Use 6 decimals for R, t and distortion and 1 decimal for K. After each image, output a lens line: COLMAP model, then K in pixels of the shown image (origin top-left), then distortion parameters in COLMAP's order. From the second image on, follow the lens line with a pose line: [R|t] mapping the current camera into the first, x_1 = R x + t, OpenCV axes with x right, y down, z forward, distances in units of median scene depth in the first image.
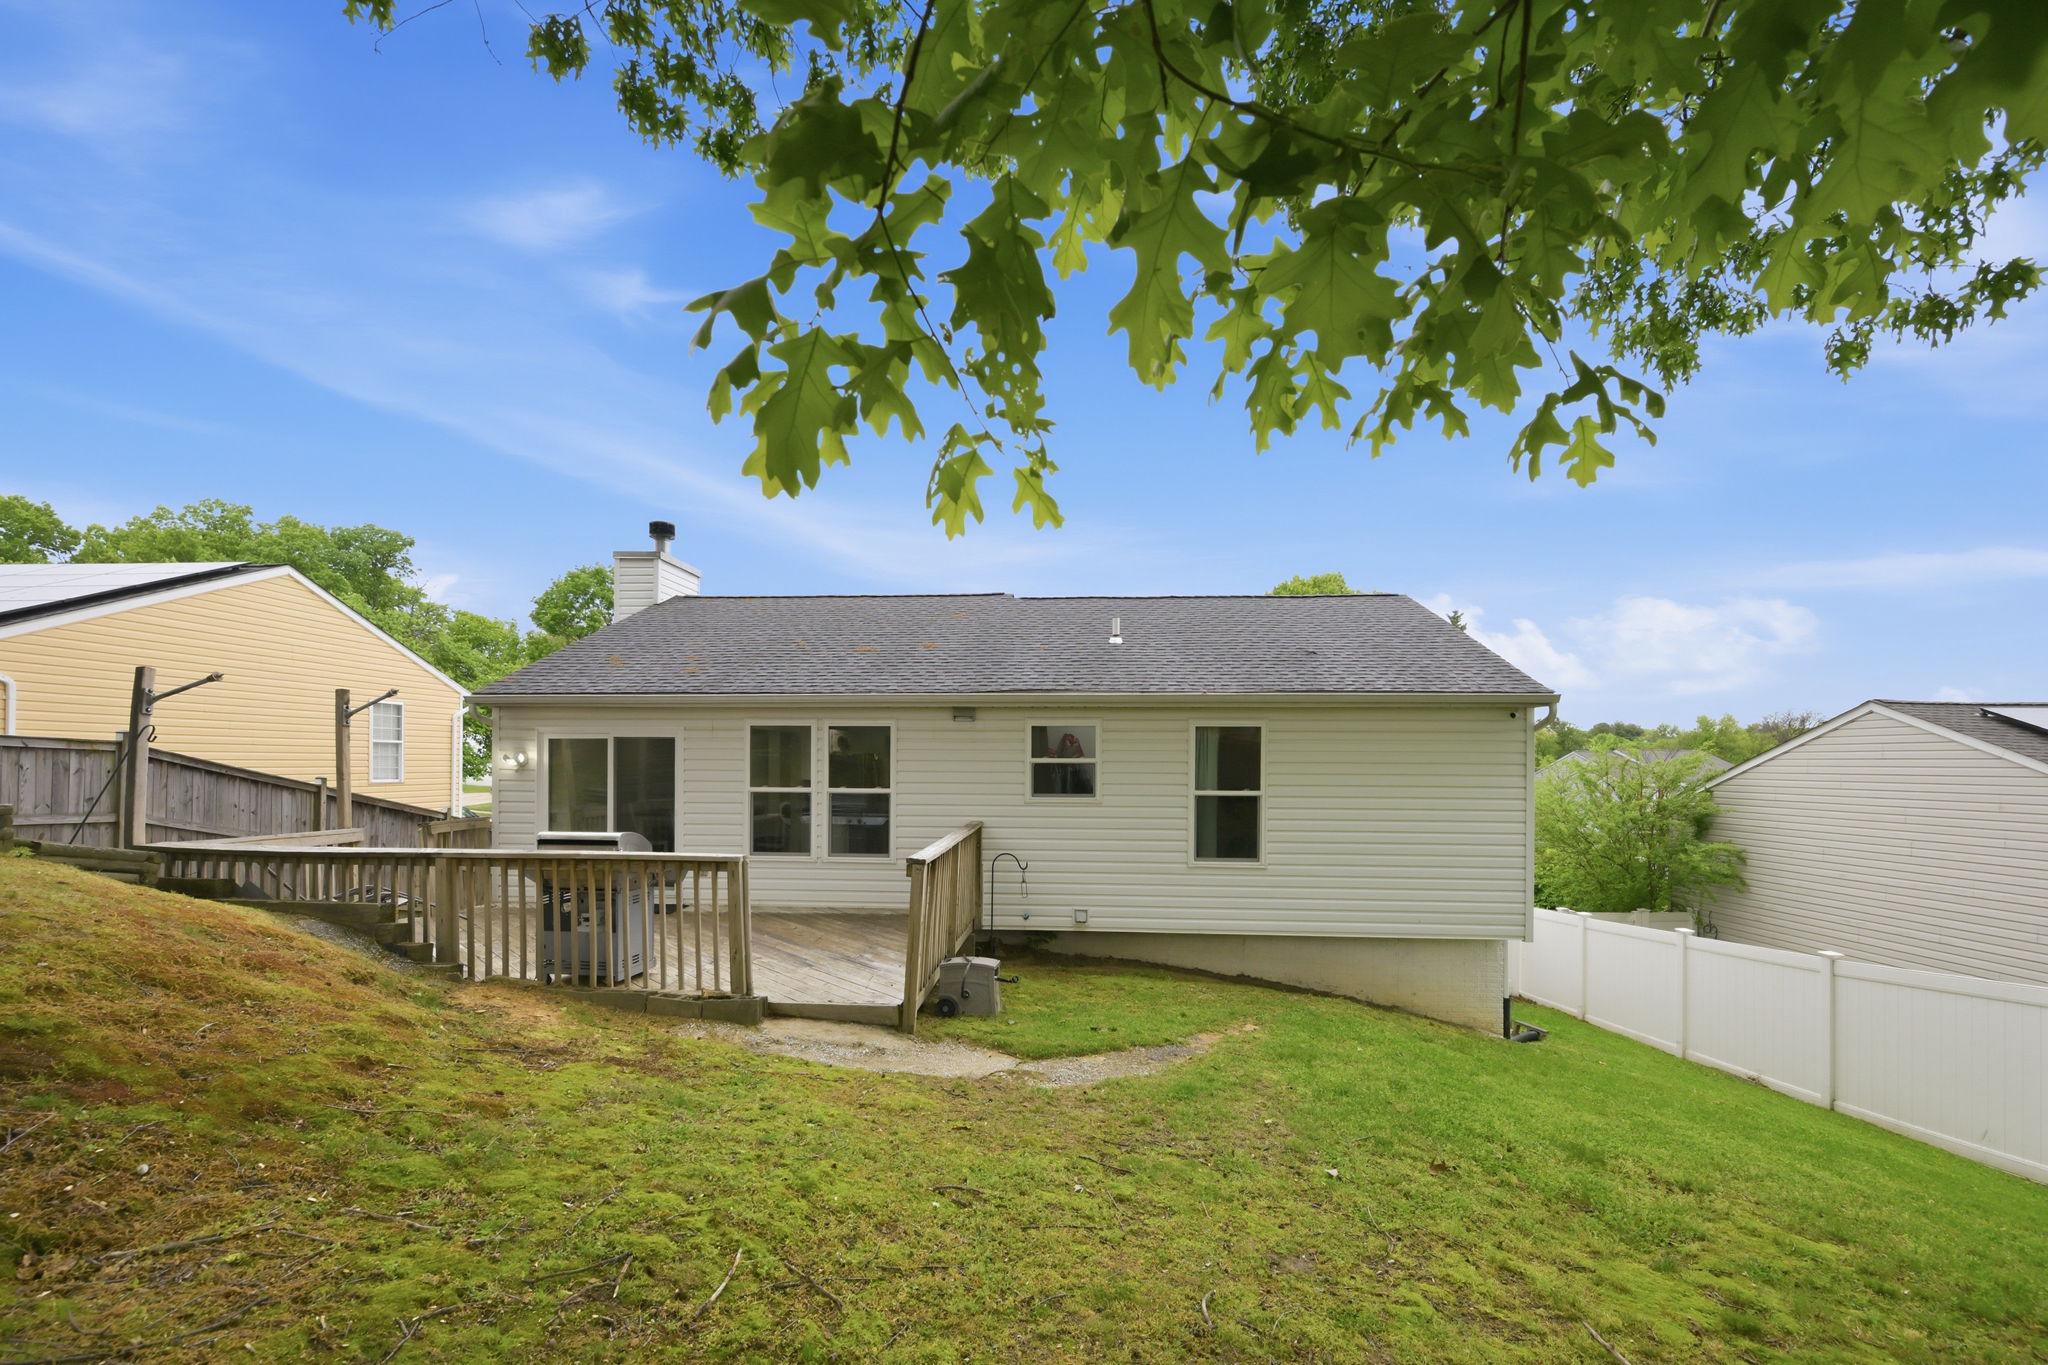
lens RADIAL K [[874.8, 0, 1022.9], [0, 874.8, 753.3], [0, 0, 1]] dist [-0.001245, 0.000153]
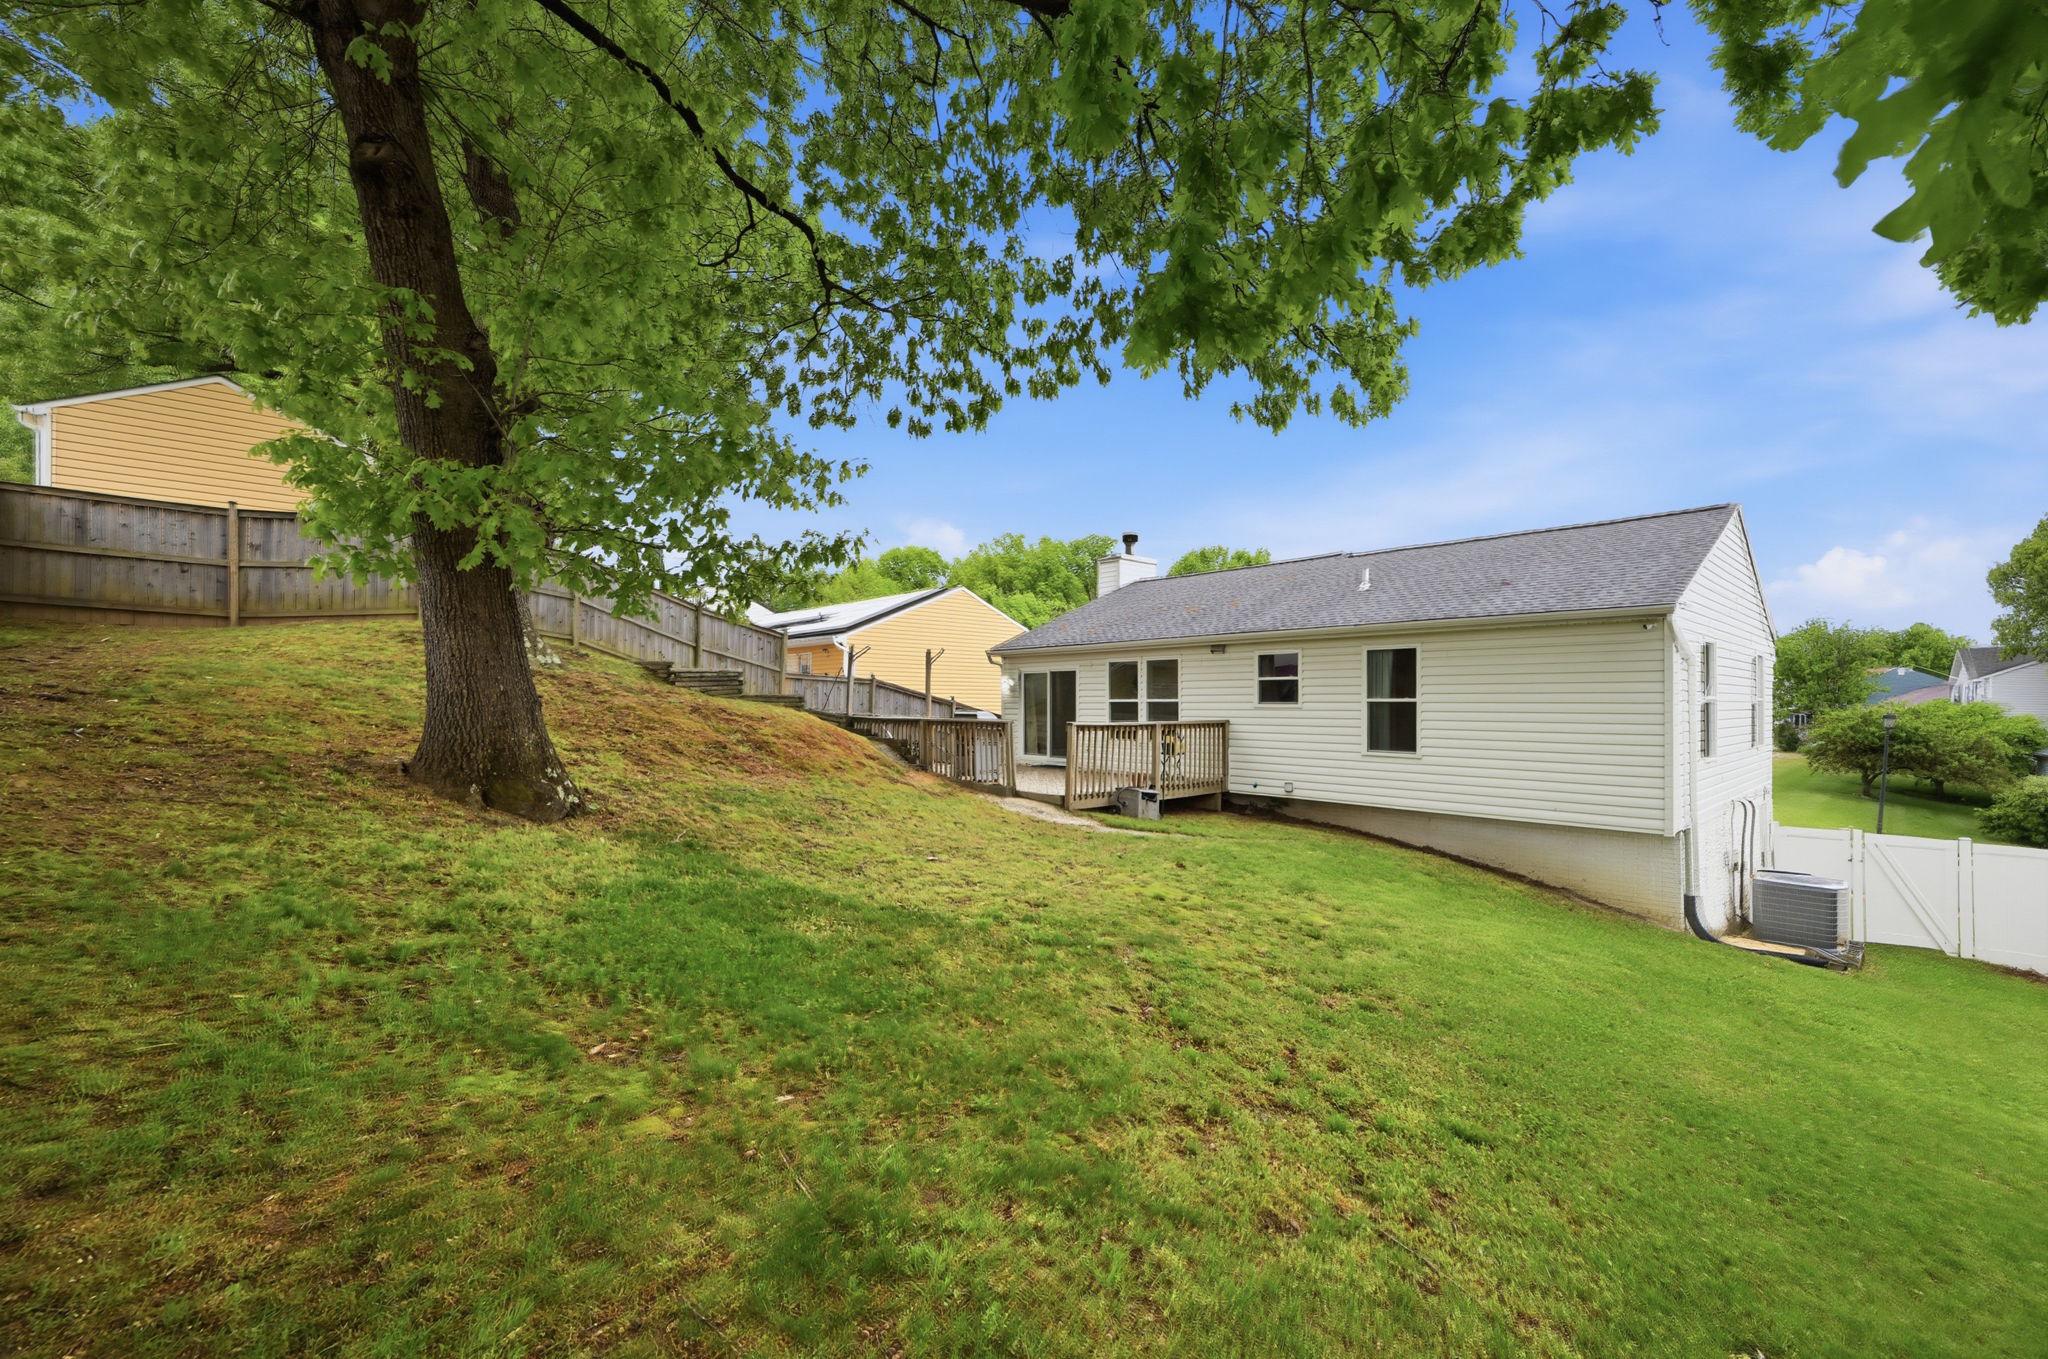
lens RADIAL K [[847.2, 0, 1024.0], [0, 847.2, 679.5], [0, 0, 1]] dist [0.000356, -0.000014]
pose [[0.725486, -0.023941, -0.687820, 0.696989], [0.005567, 0.999566, -0.028919, 0.048426], [0.688214, 0.017151, 0.725305, -0.287505]]
